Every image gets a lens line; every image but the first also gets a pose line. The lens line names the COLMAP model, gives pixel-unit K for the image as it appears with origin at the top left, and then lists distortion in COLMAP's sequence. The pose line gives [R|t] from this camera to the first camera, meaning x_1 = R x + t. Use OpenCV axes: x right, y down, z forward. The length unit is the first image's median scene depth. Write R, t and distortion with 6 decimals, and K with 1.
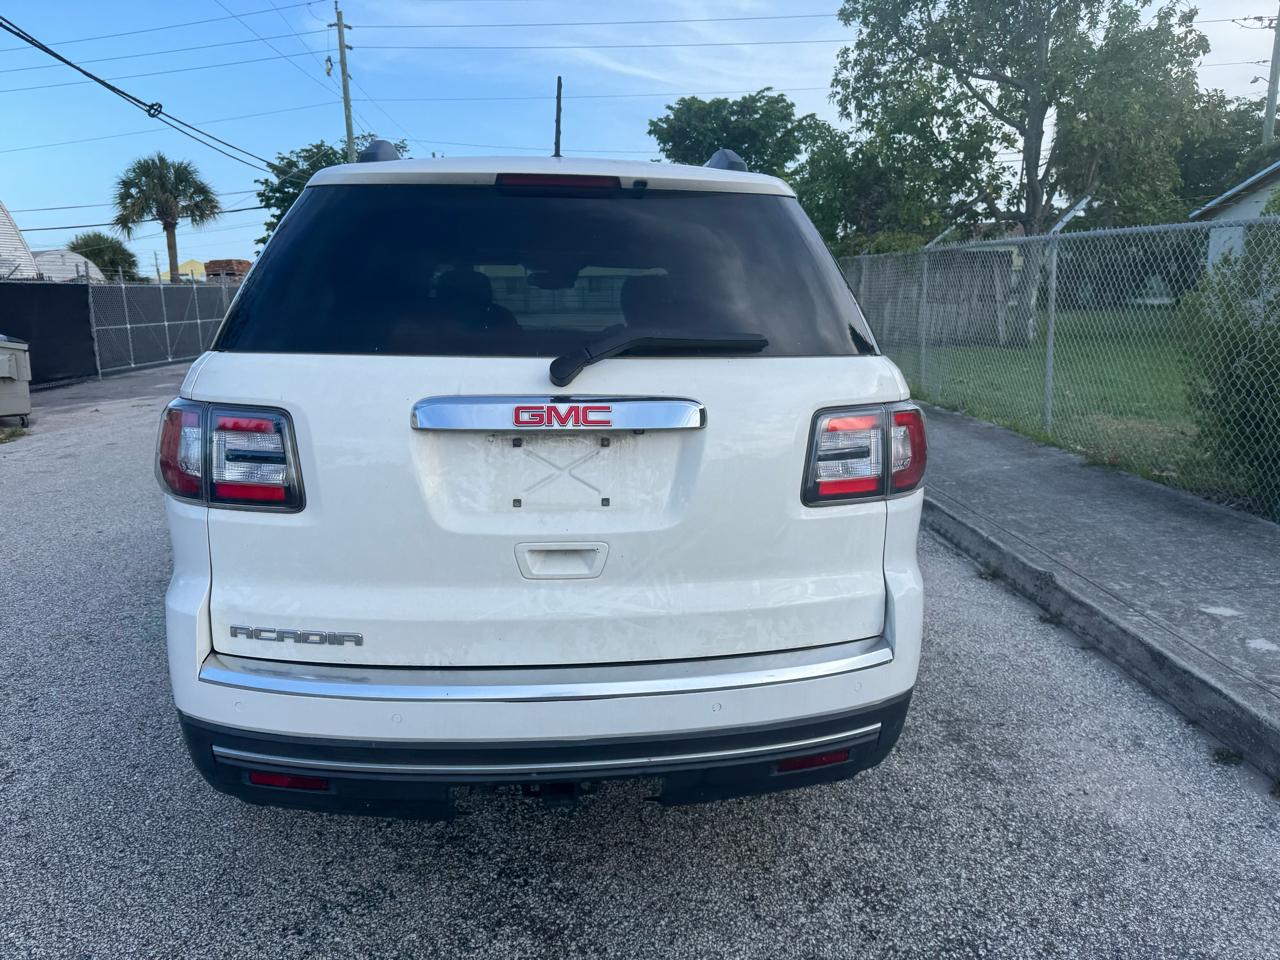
lens RADIAL K [[918.9, 0, 642.8], [0, 918.9, 468.3], [0, 0, 1]] dist [0.005382, -0.026647]
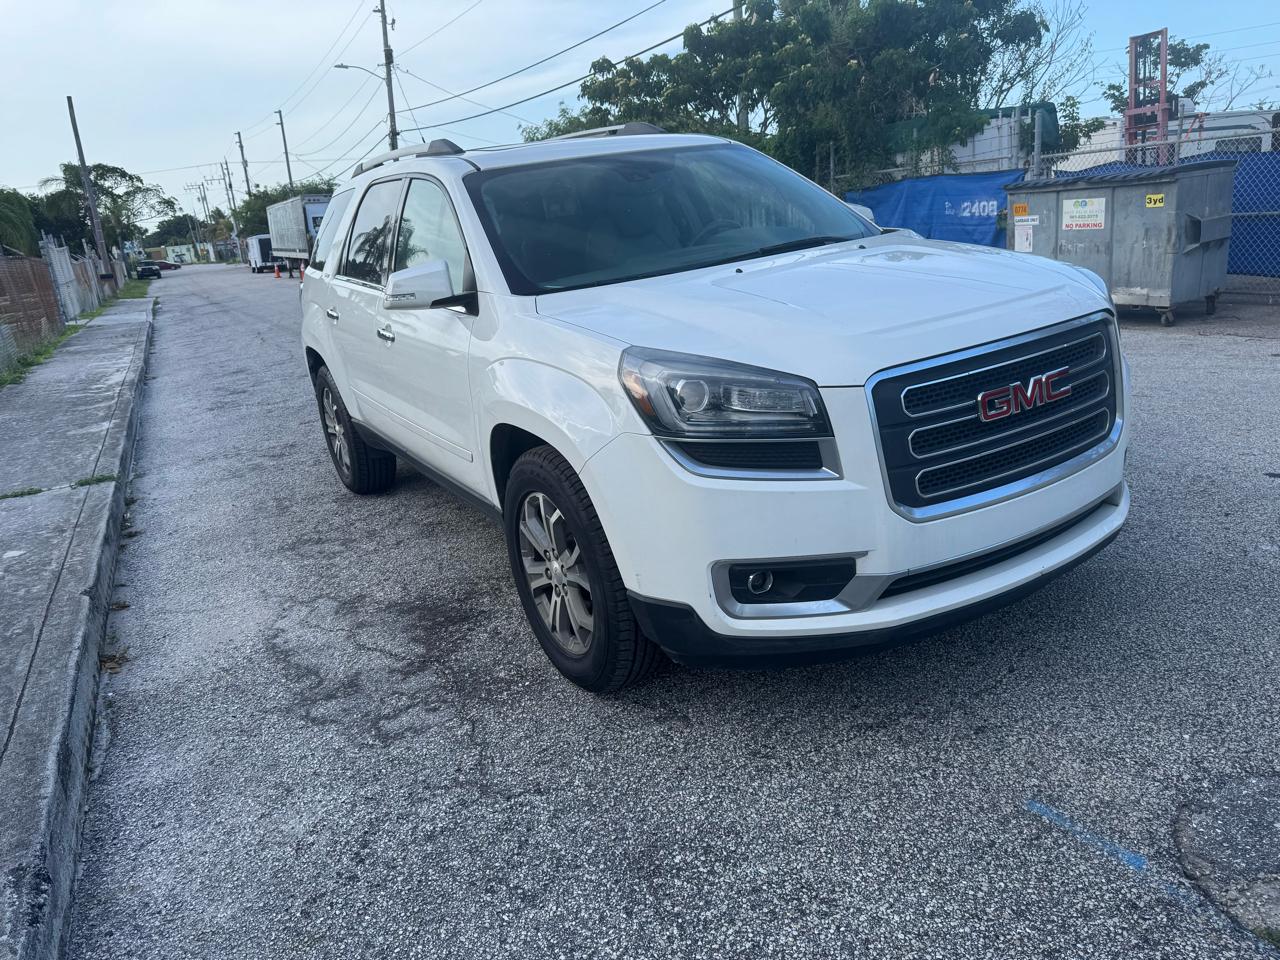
lens RADIAL K [[889.1, 0, 638.6], [0, 889.1, 481.1], [0, 0, 1]] dist [0.057231, -0.088297]
pose [[-0.898566, 0.223065, -0.377917, 0.032839], [0.030535, 0.890870, 0.453232, -0.044523], [0.437775, 0.395719, -0.807316, 0.234285]]
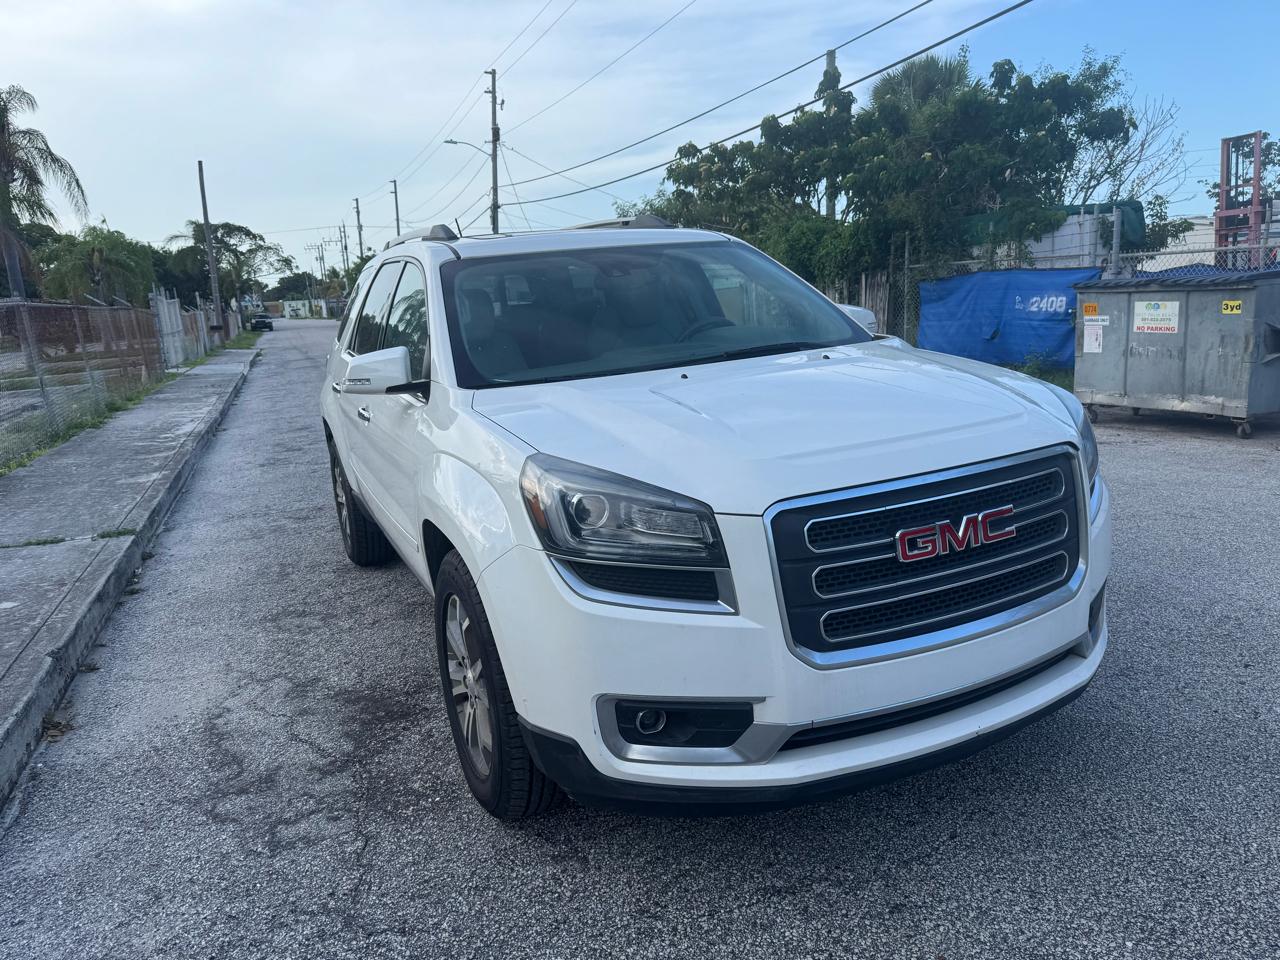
lens RADIAL K [[894.6, 0, 648.3], [0, 894.6, 478.7], [0, 0, 1]] dist [0.033145, -0.049634]
pose [[-0.938091, 0.135980, -0.318582, 0.019137], [0.005690, 0.925649, 0.378341, -0.045527], [0.346342, 0.353106, -0.869117, 0.234538]]
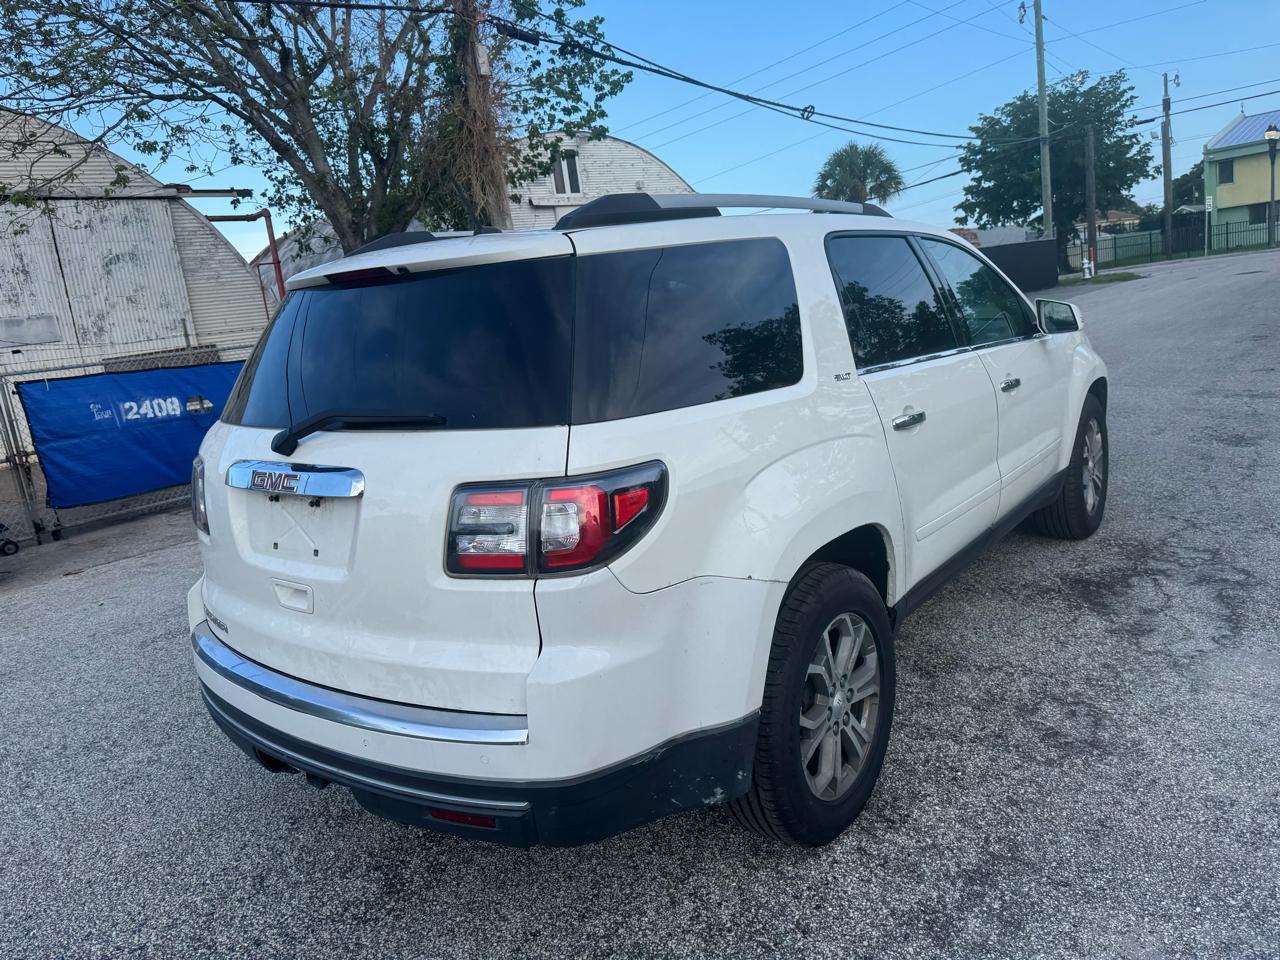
lens RADIAL K [[905.3, 0, 625.9], [0, 905.3, 484.5], [0, 0, 1]] dist [0.003068, -0.002993]
pose [[0.717695, 0.064697, -0.693346, 0.056616], [-0.020967, 0.997231, 0.071349, -0.007729], [0.696042, -0.036669, 0.717064, 0.022581]]
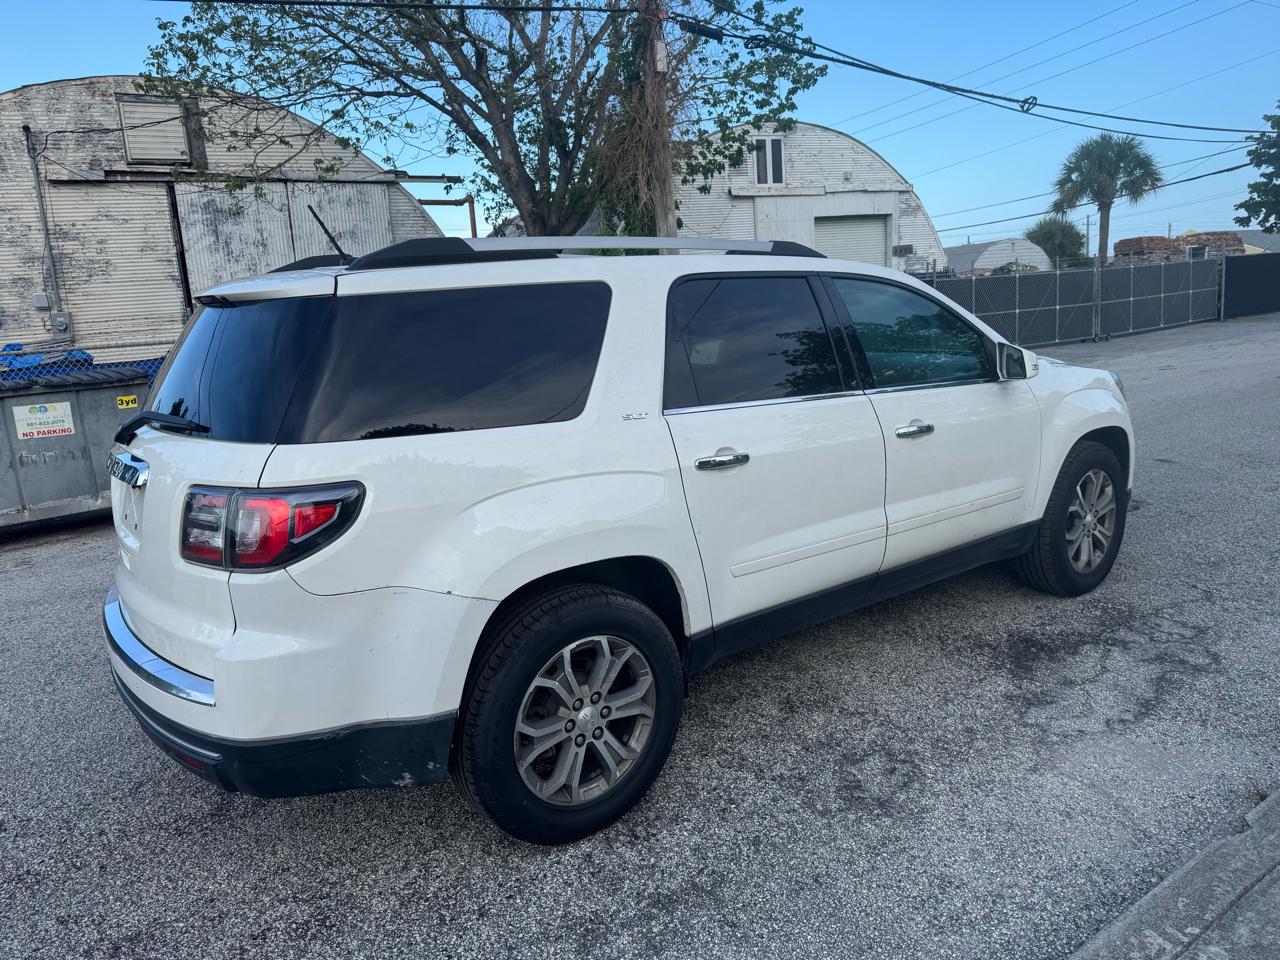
lens RADIAL K [[900.5, 0, 628.0], [0, 900.5, 481.9], [0, 0, 1]] dist [0.020923, -0.026579]
pose [[0.524151, 0.139249, -0.840164, 0.084370], [-0.100869, 0.989748, 0.101112, -0.013933], [0.845631, 0.031749, 0.532823, 0.046986]]
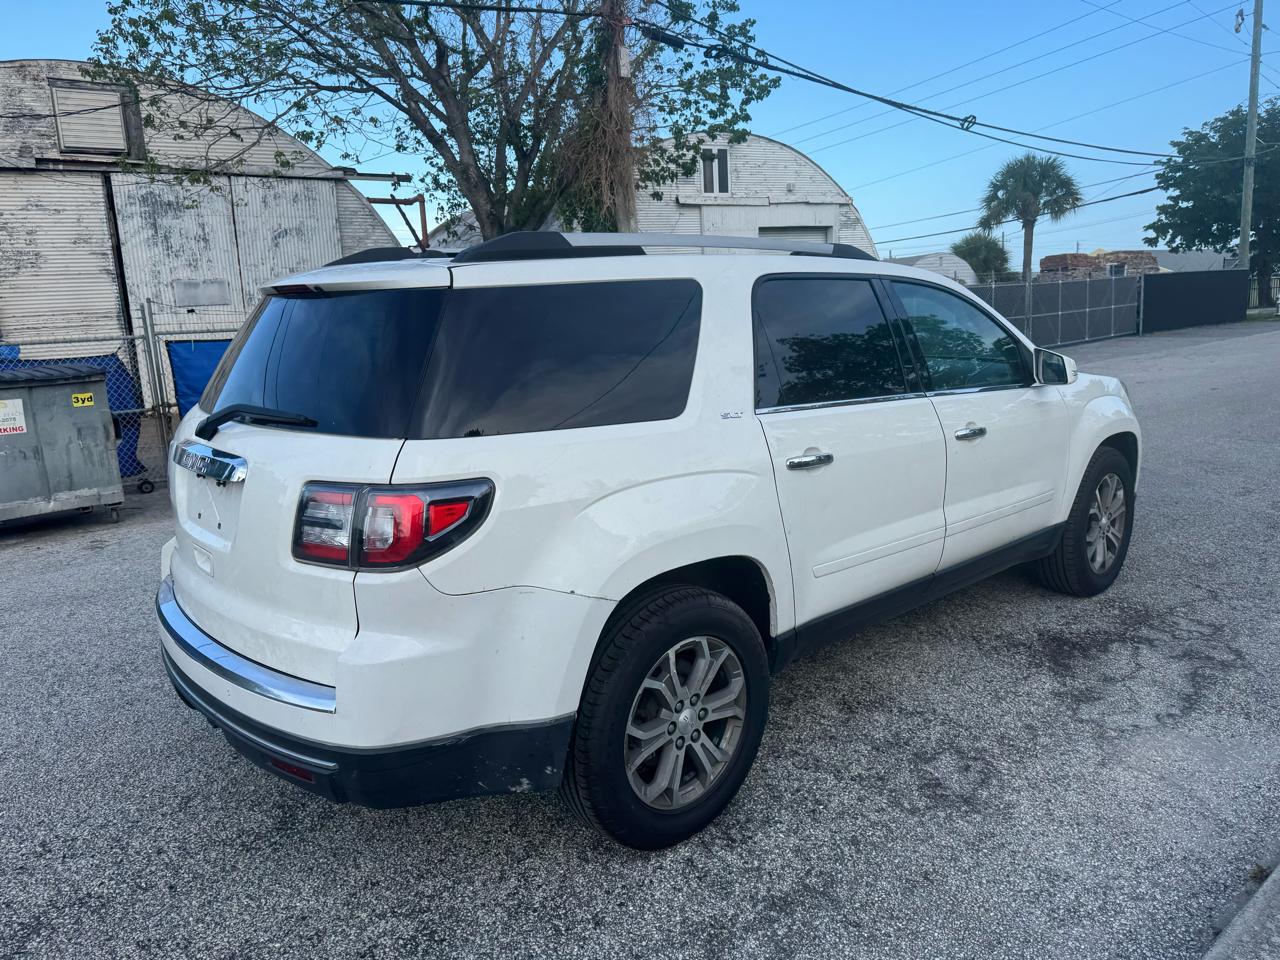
lens RADIAL K [[900.5, 0, 628.0], [0, 900.5, 481.9], [0, 0, 1]] dist [0.020923, -0.026579]
pose [[0.588917, 0.136044, -0.796661, 0.075378], [-0.112362, 0.989940, 0.085988, -0.011662], [0.800344, 0.038875, 0.598279, 0.035269]]
